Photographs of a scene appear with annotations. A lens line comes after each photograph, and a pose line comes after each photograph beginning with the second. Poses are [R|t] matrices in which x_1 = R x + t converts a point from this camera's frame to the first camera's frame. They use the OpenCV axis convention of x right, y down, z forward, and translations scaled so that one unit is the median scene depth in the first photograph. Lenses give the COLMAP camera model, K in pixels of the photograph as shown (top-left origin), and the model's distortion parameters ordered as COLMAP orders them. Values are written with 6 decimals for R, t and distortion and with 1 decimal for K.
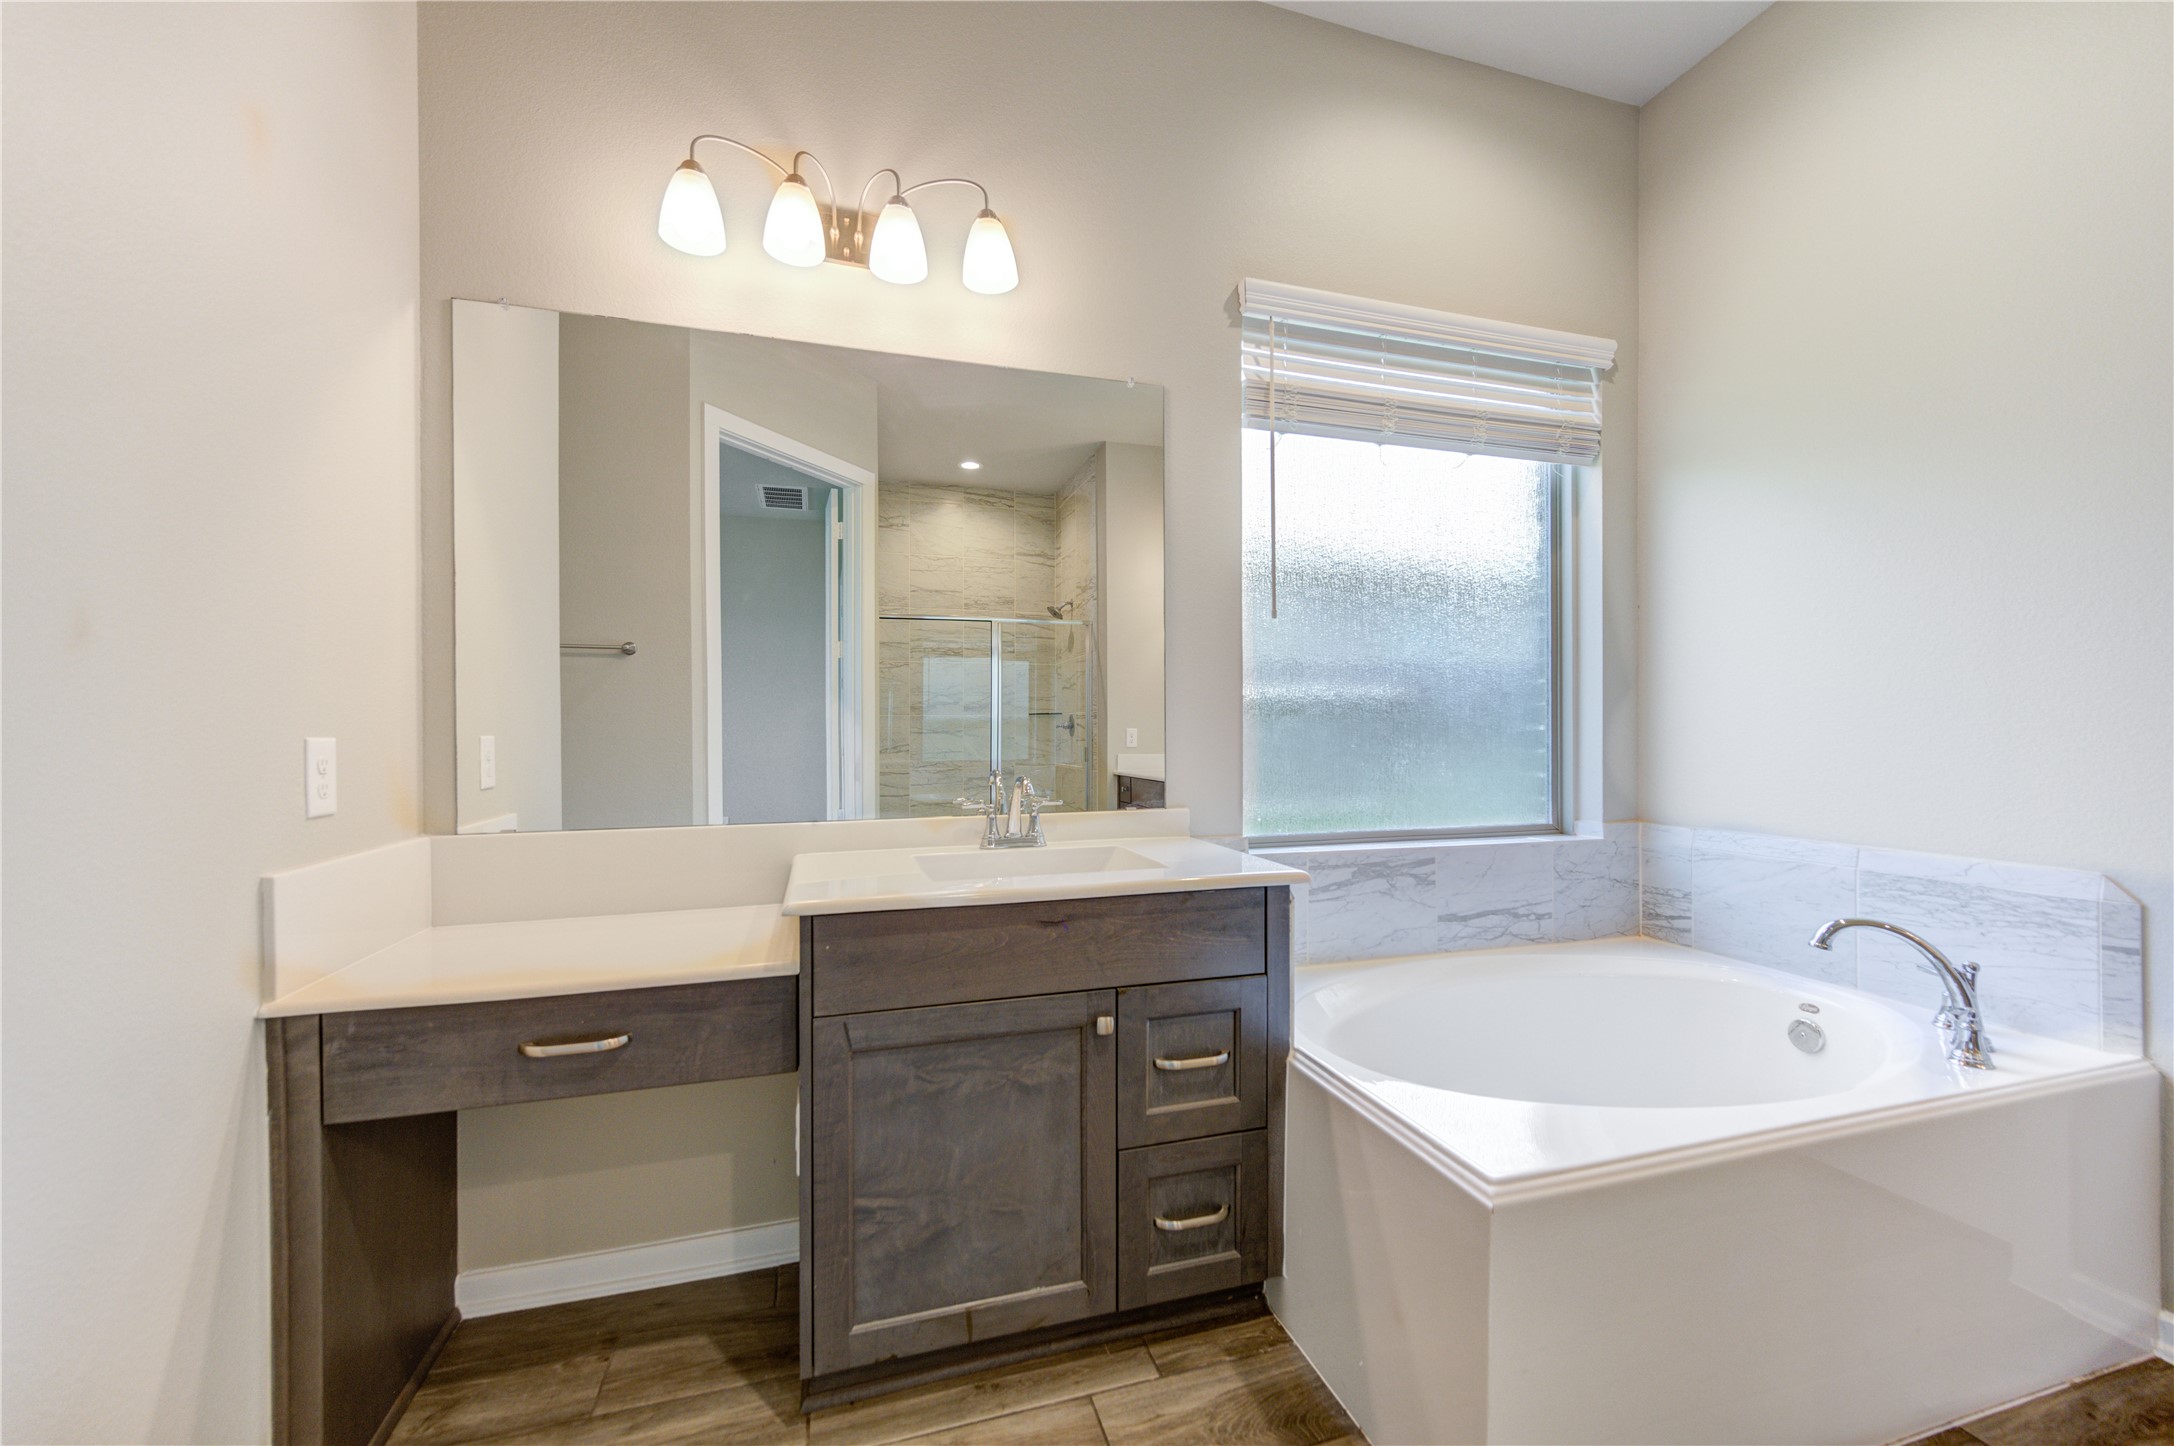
lens RADIAL K [[836.4, 0, 1090.5], [0, 836.4, 738.2], [0, 0, 1]] dist [0.004292, 0.000049]
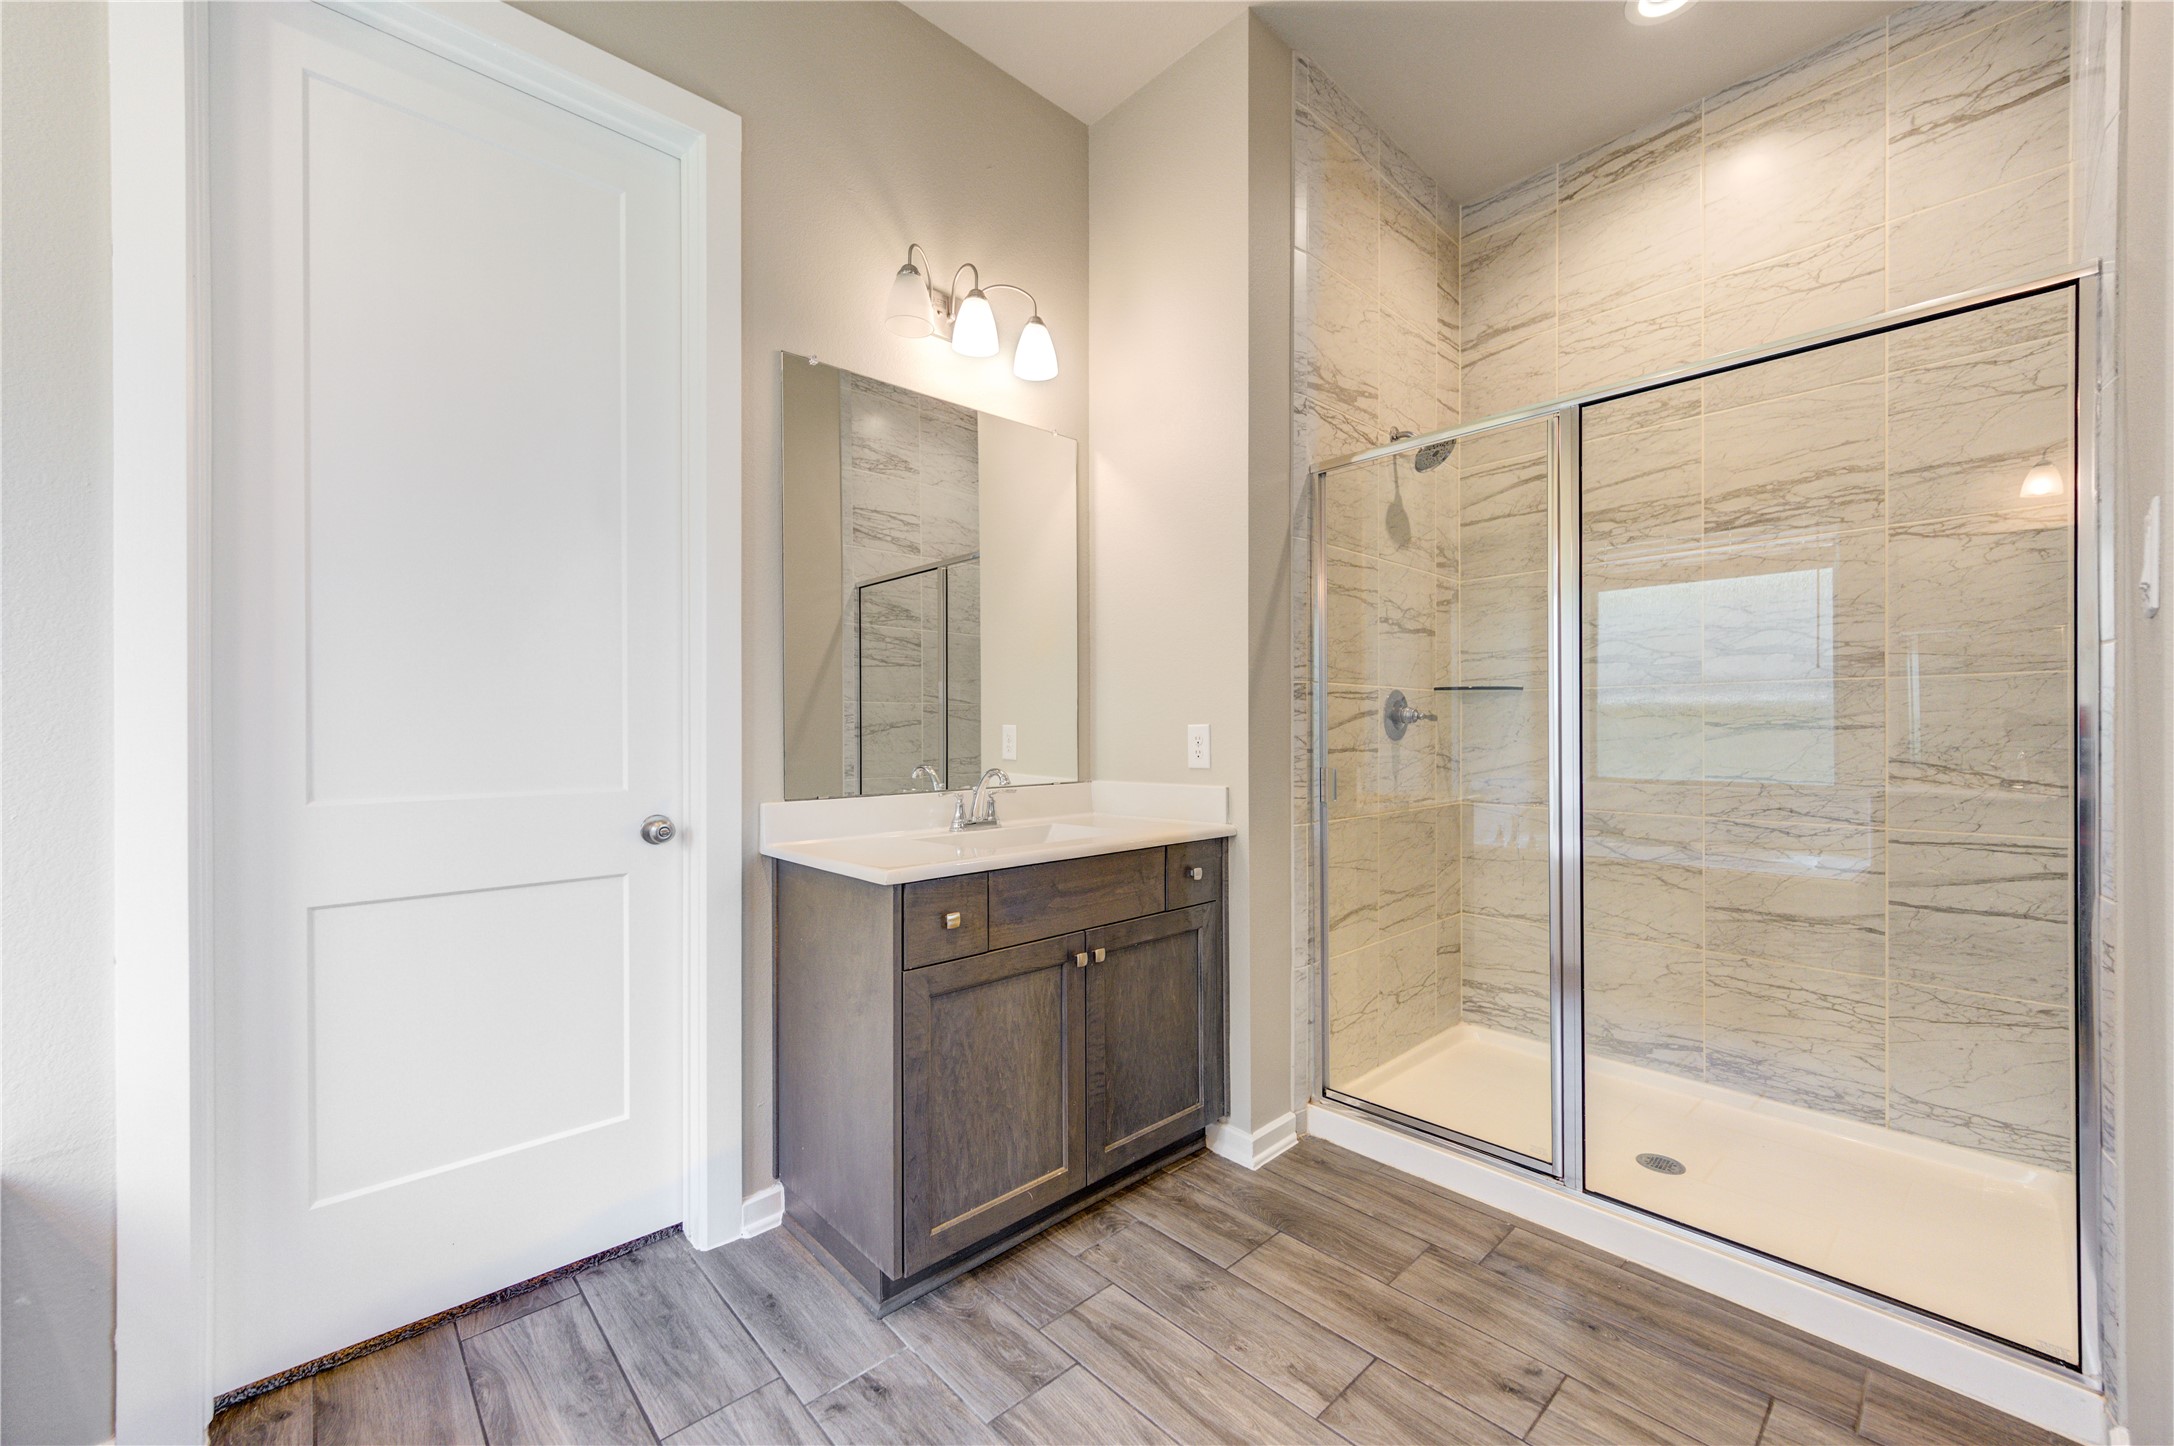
lens RADIAL K [[836.4, 0, 1090.5], [0, 836.4, 738.2], [0, 0, 1]] dist [0.004292, 0.000049]
pose [[0.901453, 0.009057, 0.432783, -0.576099], [-0.007261, 0.999957, -0.005803, 0.012221], [-0.432816, 0.002089, 0.901480, -0.167373]]
